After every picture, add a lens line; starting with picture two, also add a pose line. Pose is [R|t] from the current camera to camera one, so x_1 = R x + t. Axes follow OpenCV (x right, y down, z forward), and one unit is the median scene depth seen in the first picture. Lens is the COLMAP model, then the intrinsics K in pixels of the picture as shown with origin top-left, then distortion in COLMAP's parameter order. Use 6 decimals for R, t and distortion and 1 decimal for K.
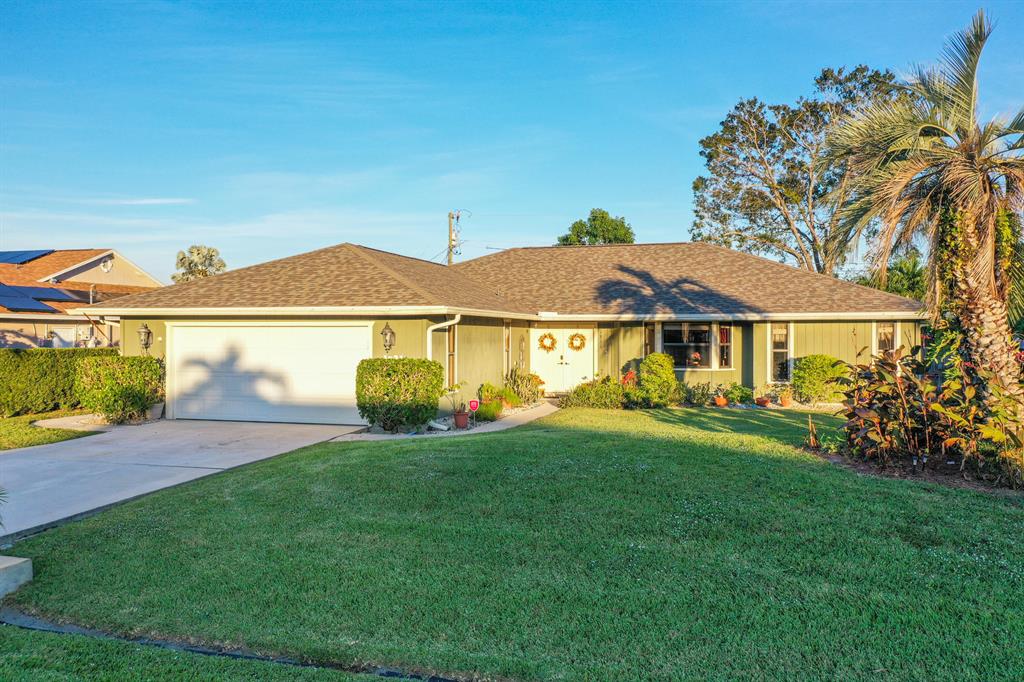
lens RADIAL K [[812.0, 0, 512.0], [0, 812.0, 341.0], [0, 0, 1]] dist [0.019650, -0.002036]
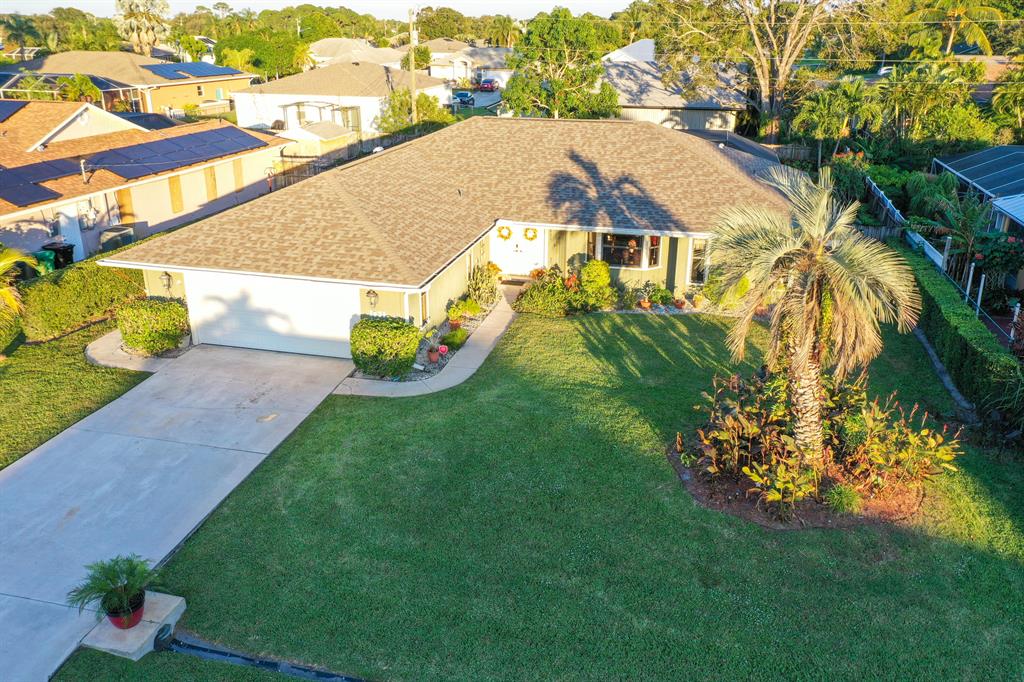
lens RADIAL K [[812.0, 0, 512.0], [0, 812.0, 341.0], [0, 0, 1]] dist [0.019650, -0.002036]
pose [[0.999171, -0.008891, 0.039721, 0.007216], [-0.005791, 0.934871, 0.354941, -0.273654], [-0.040290, -0.354877, 0.934044, -0.133560]]
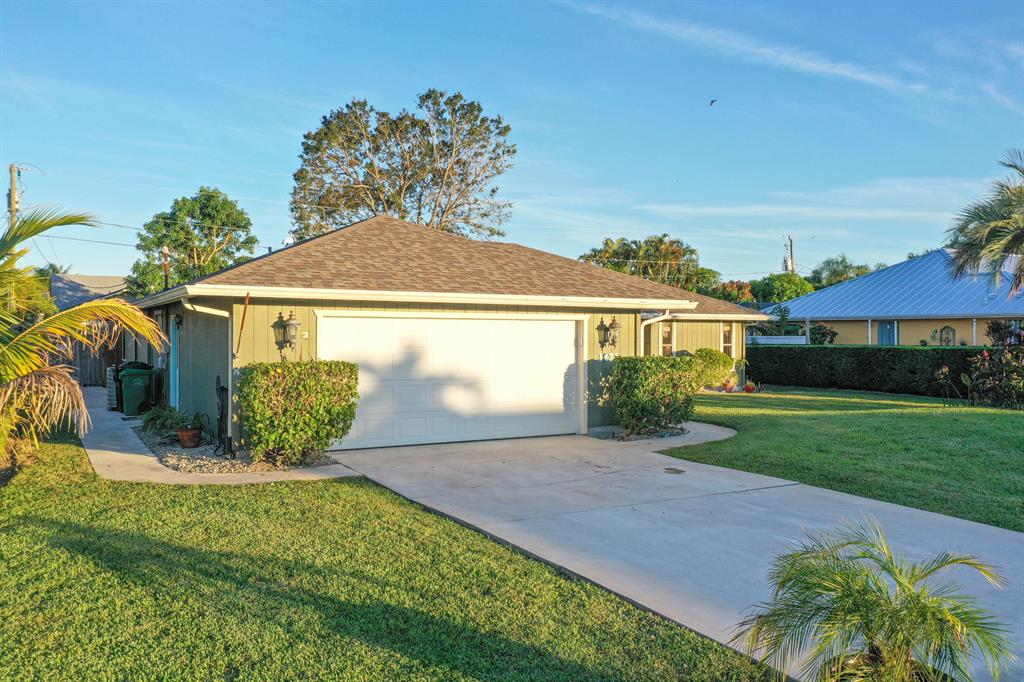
lens RADIAL K [[804.6, 0, 512.0], [0, 804.6, 341.0], [0, 0, 1]] dist [0.013650, 0.000424]
pose [[0.689990, -0.004111, 0.723807, -0.621470], [0.000929, 0.999988, 0.004795, -0.000069], [-0.723818, -0.002636, 0.689986, 0.330158]]
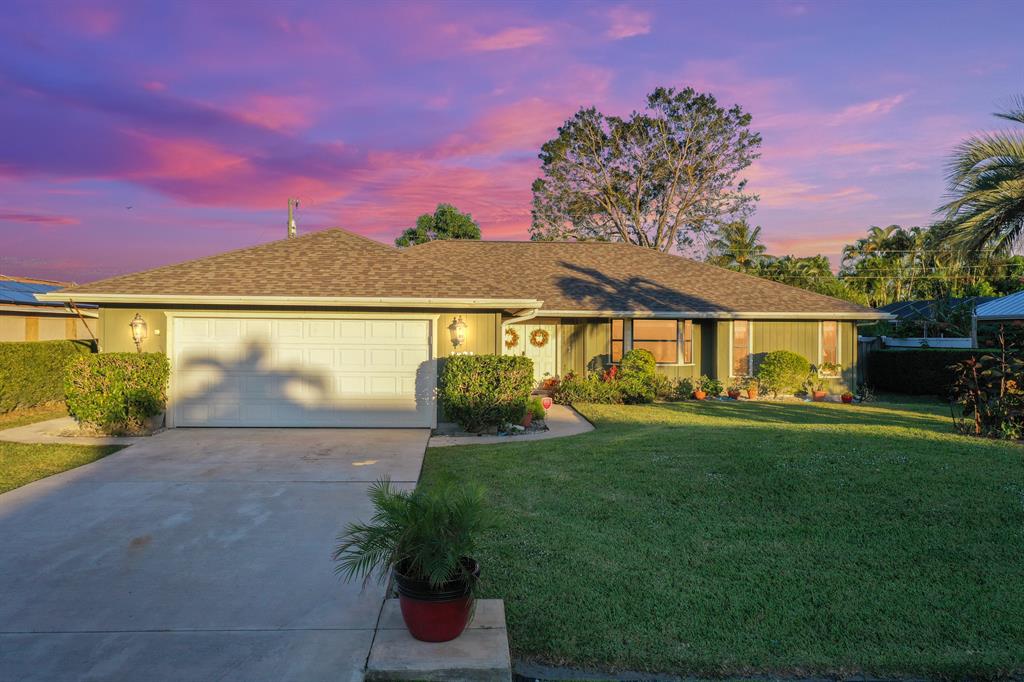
lens RADIAL K [[804.6, 0, 512.0], [0, 804.6, 341.0], [0, 0, 1]] dist [0.013650, 0.000424]
pose [[0.946792, 0.003754, 0.321824, -0.276859], [-0.005529, 0.999974, 0.004603, 0.000670], [-0.321798, -0.006138, 0.946788, 0.082812]]
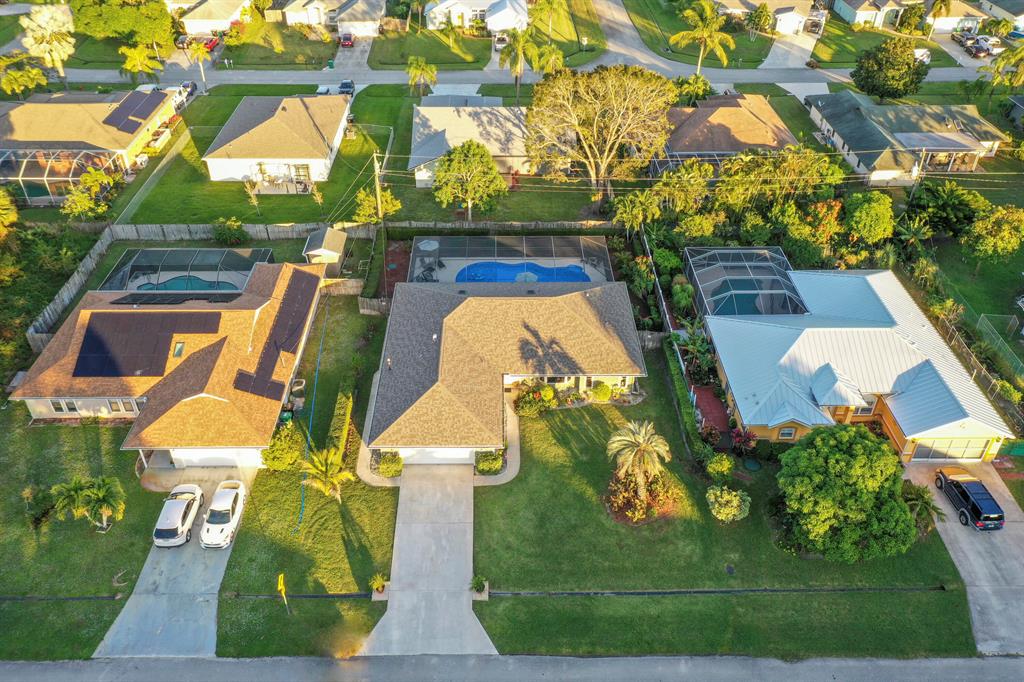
lens RADIAL K [[812.0, 0, 512.0], [0, 812.0, 341.0], [0, 0, 1]] dist [0.019650, -0.002036]
pose [[0.955646, -0.170079, 0.240444, -0.528486], [-0.007504, 0.802077, 0.597174, -1.623288], [-0.294421, -0.572491, 0.765225, -0.907682]]
